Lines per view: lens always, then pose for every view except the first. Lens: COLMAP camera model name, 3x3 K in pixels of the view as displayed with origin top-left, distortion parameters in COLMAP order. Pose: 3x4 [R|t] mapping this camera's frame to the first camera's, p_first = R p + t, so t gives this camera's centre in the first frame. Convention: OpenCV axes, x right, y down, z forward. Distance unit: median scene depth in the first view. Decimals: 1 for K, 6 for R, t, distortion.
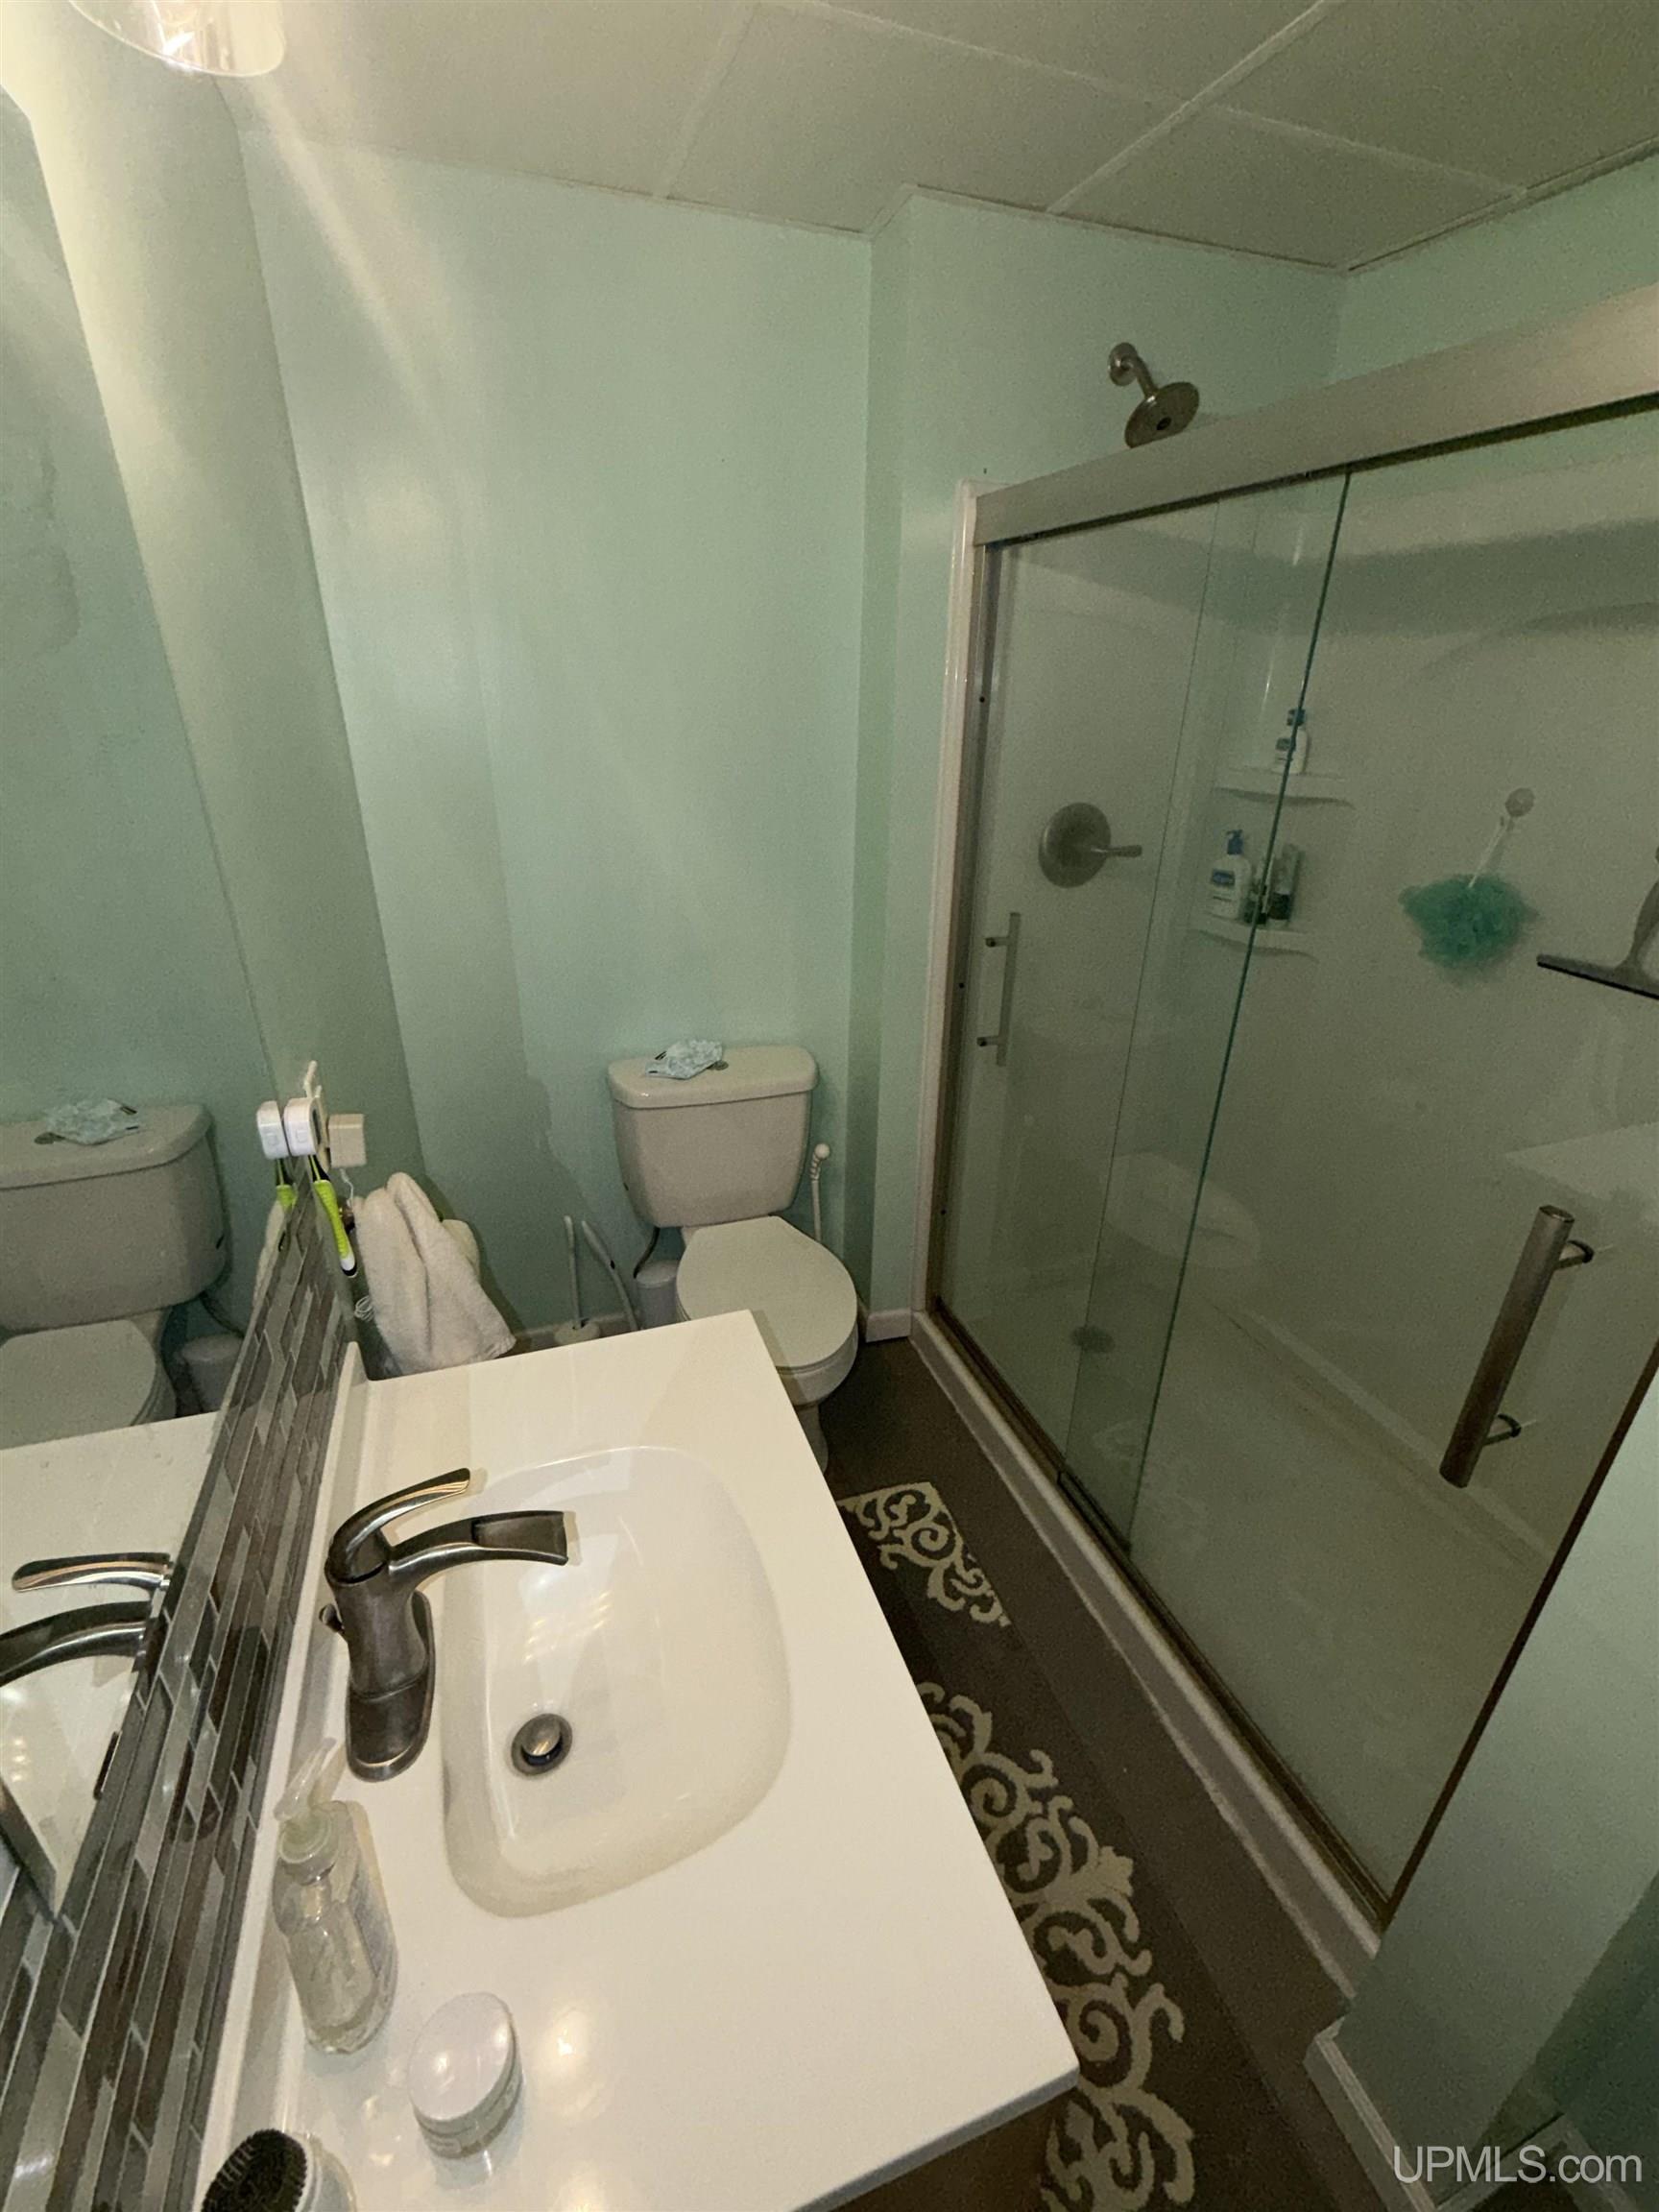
lens RADIAL K [[952.1, 0, 822.9], [0, 952.1, 1106.0], [0, 0, 1]] dist [0.002166, 0.000179]
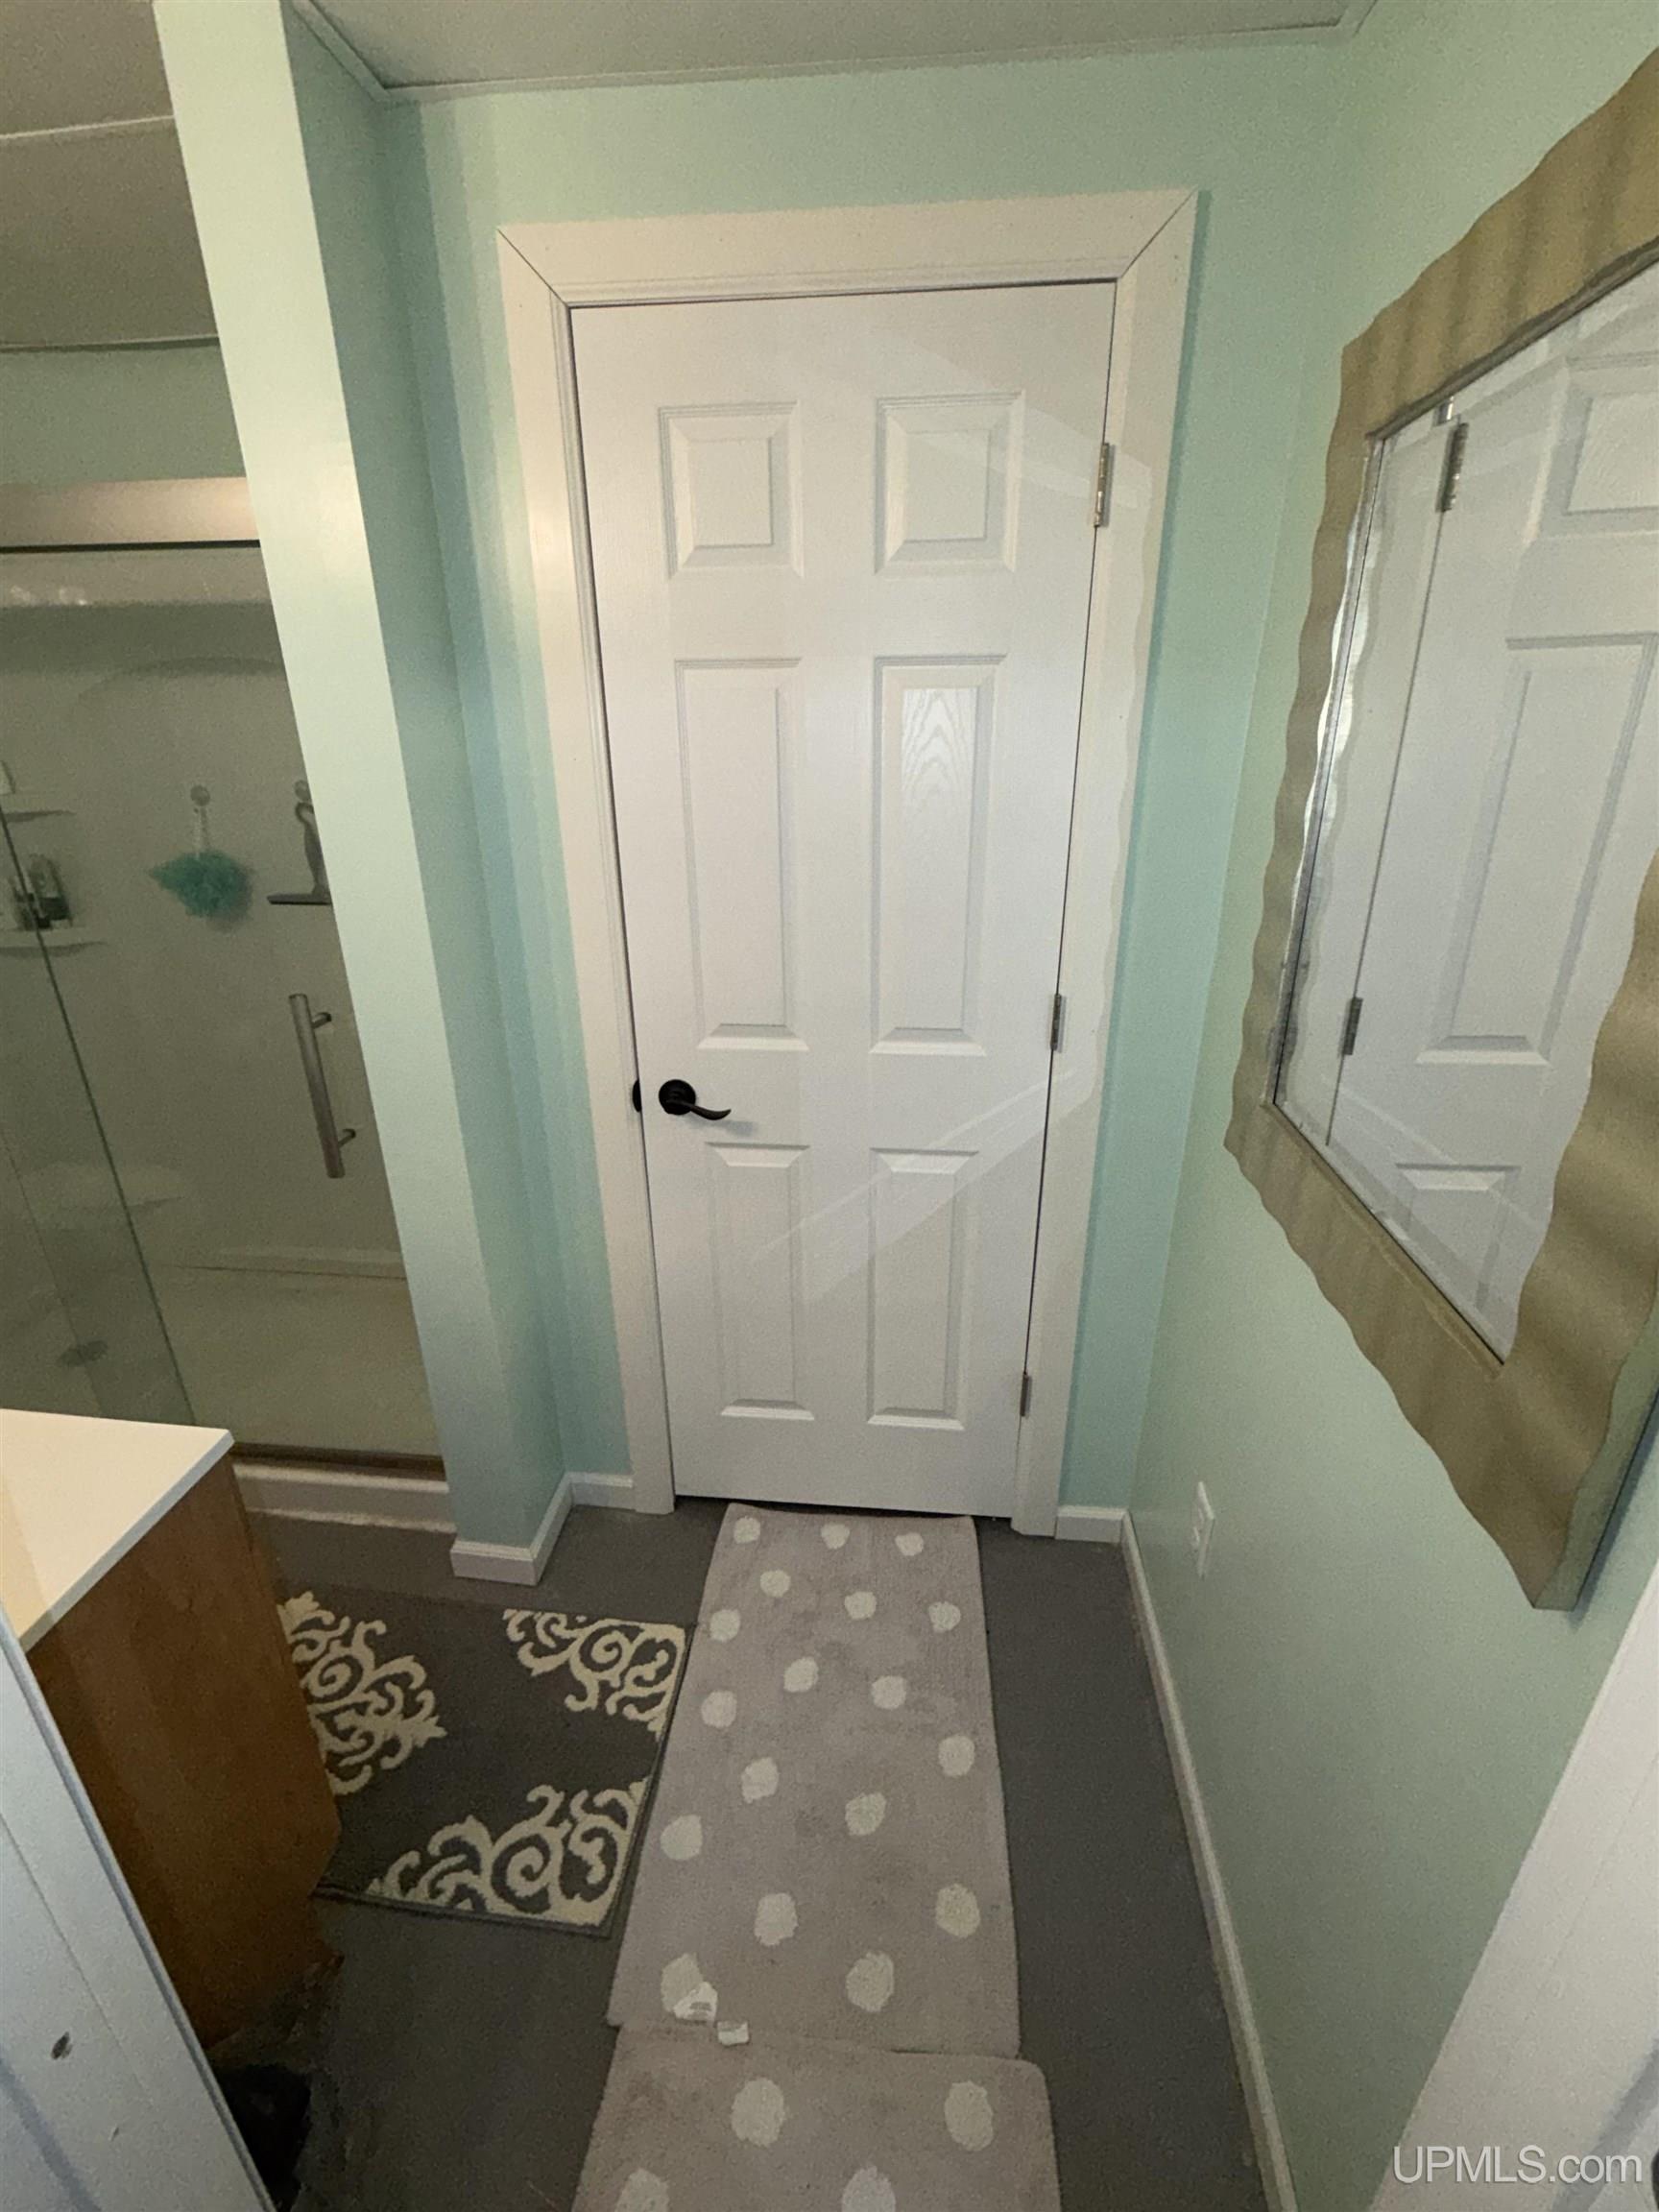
lens RADIAL K [[952.1, 0, 830.7], [0, 952.1, 1111.7], [0, 0, 1]] dist [0.002166, 0.000179]
pose [[0.430540, -0.357498, 0.828752, -0.168887], [0.381847, 0.904138, 0.191645, 0.163494], [-0.817819, 0.233946, 0.525777, -0.333561]]
